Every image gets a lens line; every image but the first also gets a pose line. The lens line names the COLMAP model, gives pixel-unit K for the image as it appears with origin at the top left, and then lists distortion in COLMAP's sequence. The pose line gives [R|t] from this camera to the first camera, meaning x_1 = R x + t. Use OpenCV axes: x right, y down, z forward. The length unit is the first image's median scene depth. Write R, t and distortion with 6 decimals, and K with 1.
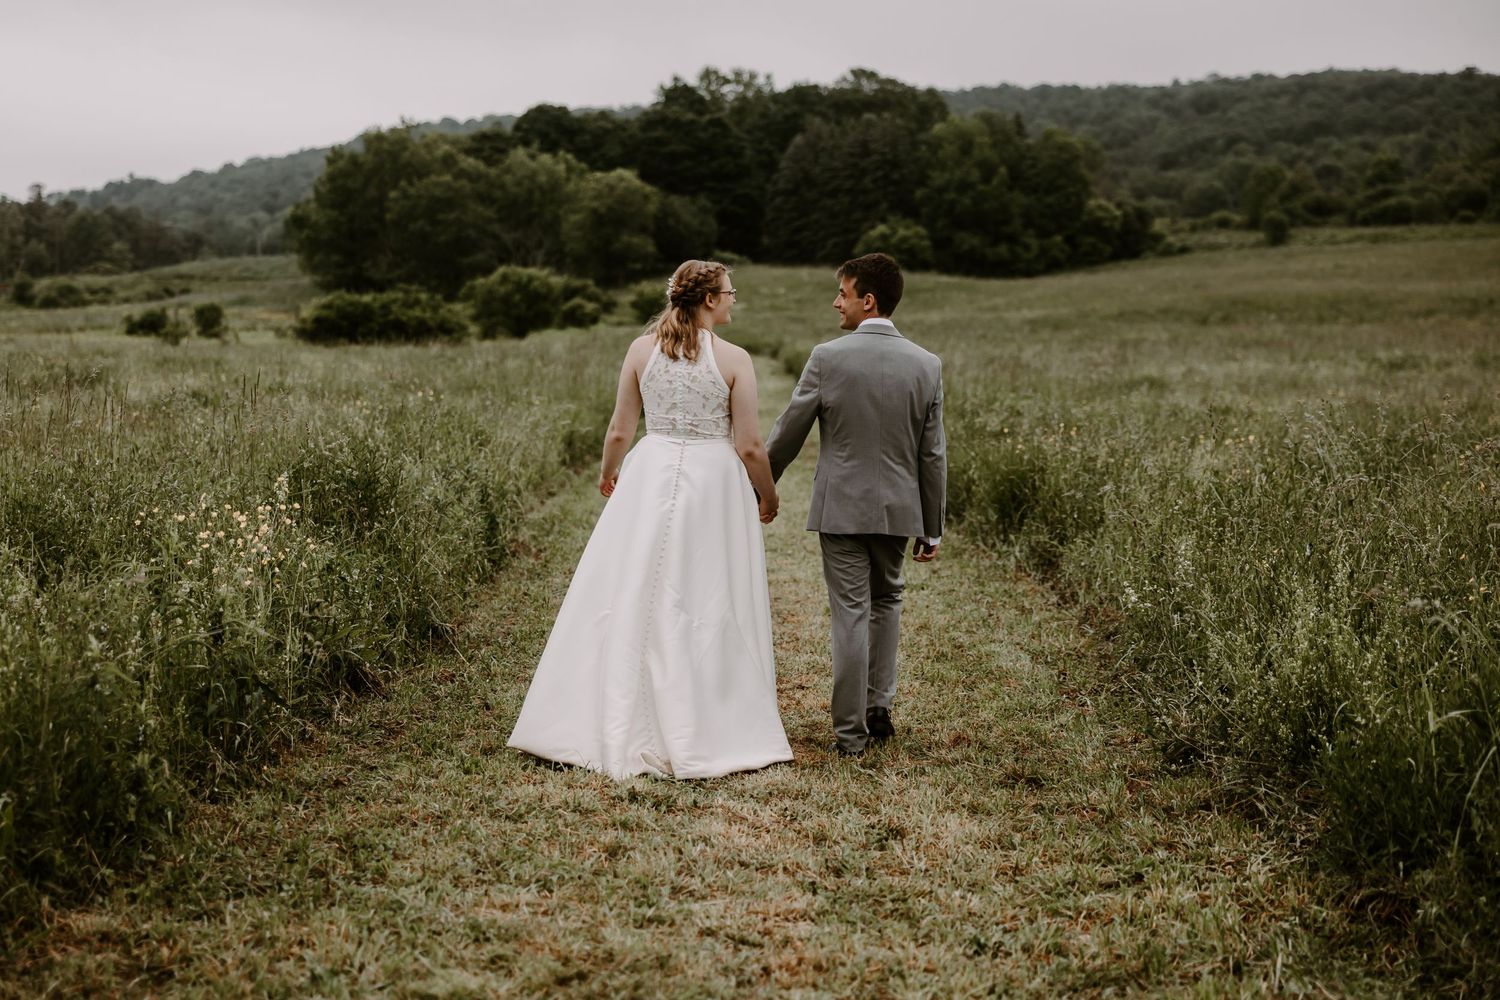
lens RADIAL K [[2202.4, 0, 750.0], [0, 2202.4, 500.0], [0, 0, 1]] dist [-0.017419, -0.041469]
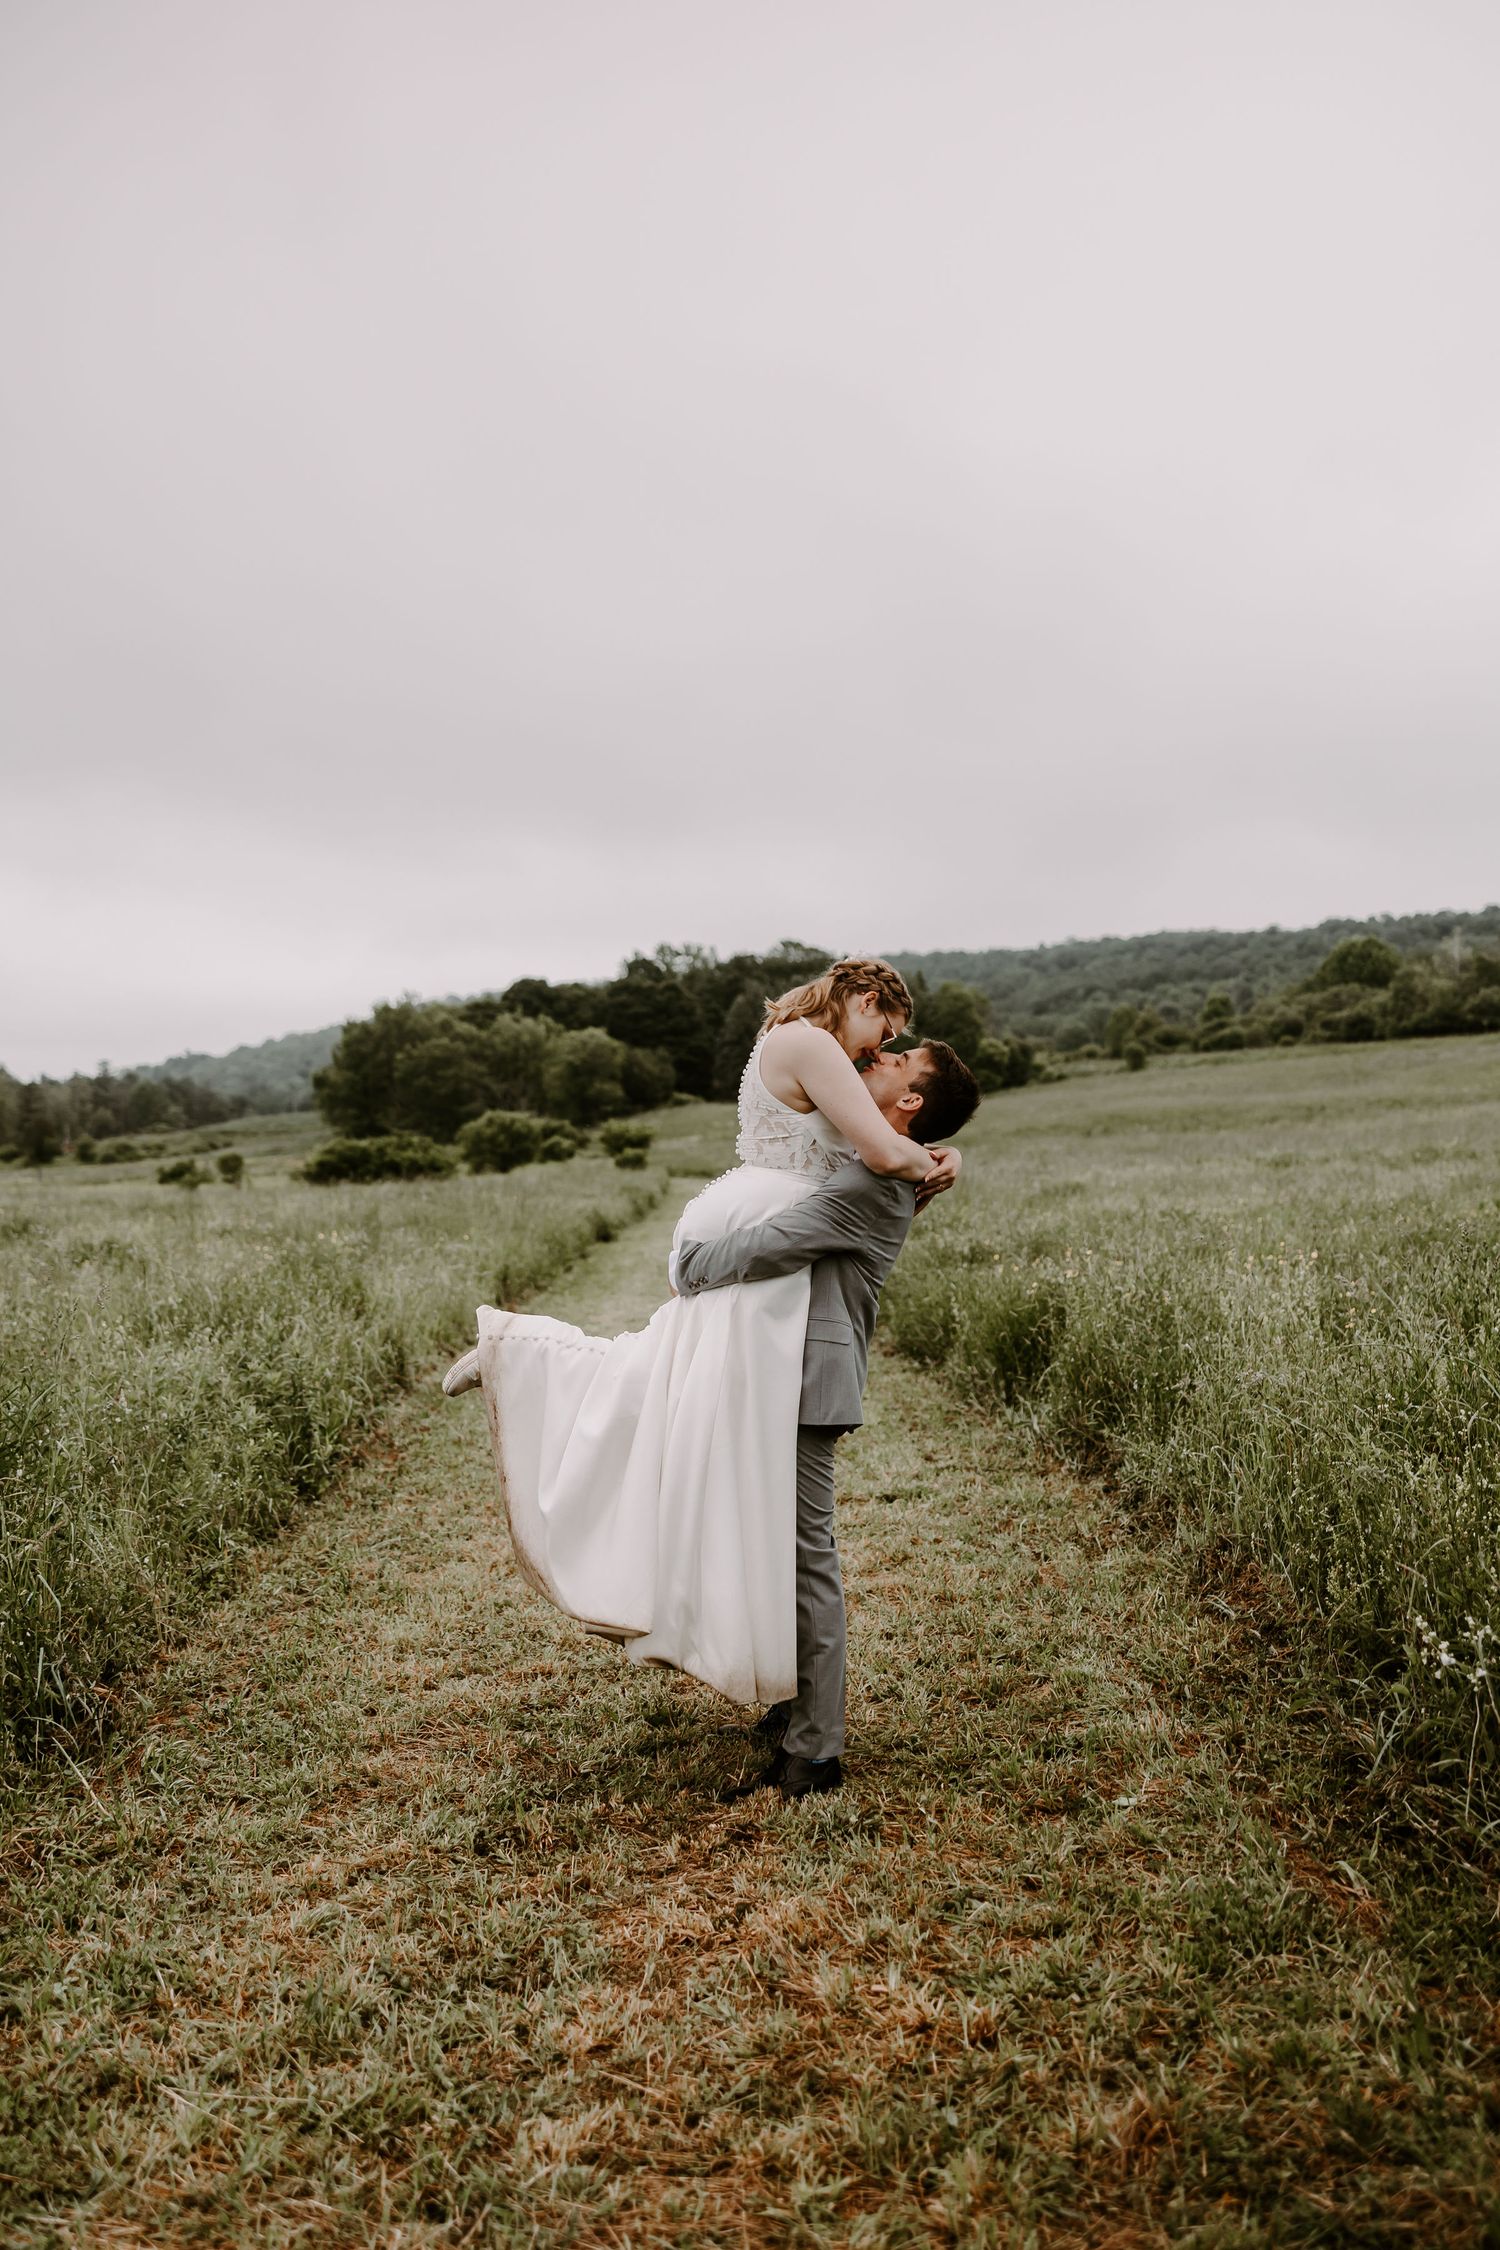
lens RADIAL K [[1647.2, 0, 750.0], [0, 1647.2, 1125.0], [0, 0, 1]] dist [-0.008232, -0.000763]
pose [[0.998871, -0.041553, 0.023010, 0.003970], [0.043609, 0.994272, -0.097573, -0.006809], [-0.018824, 0.098466, 0.994962, 0.109116]]
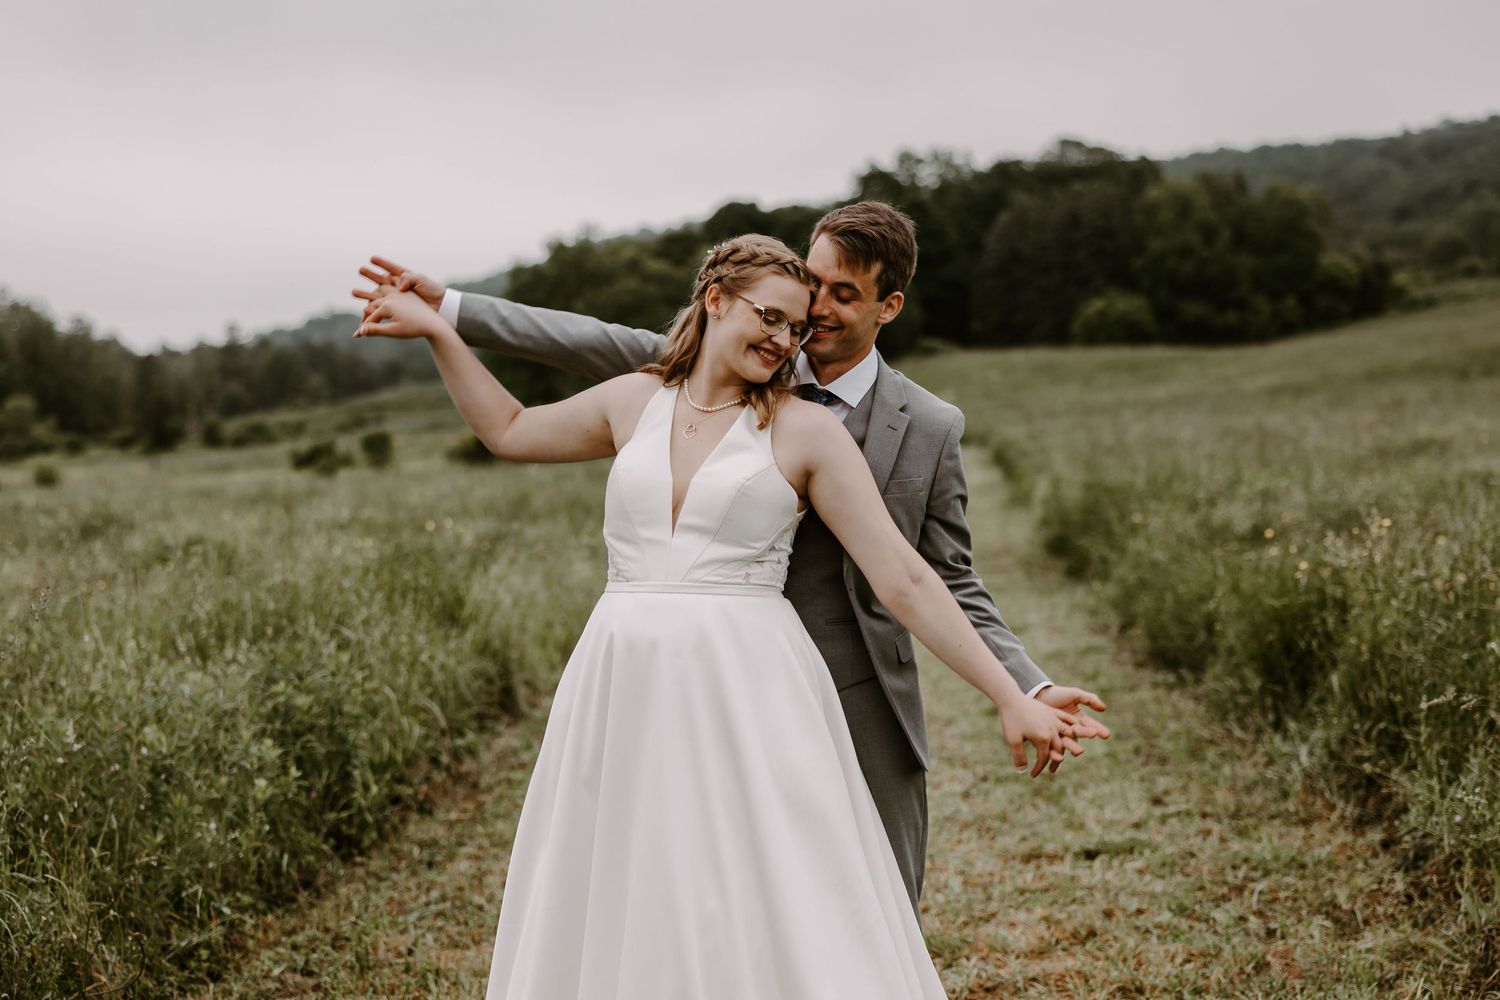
lens RADIAL K [[2057.5, 0, 750.0], [0, 2057.5, 500.0], [0, 0, 1]] dist [0.002931, -0.001996]
pose [[0.990670, -0.065119, -0.119719, 0.012209], [0.059705, 0.997048, -0.048270, -0.006111], [0.122509, 0.040672, 0.991634, 0.115701]]
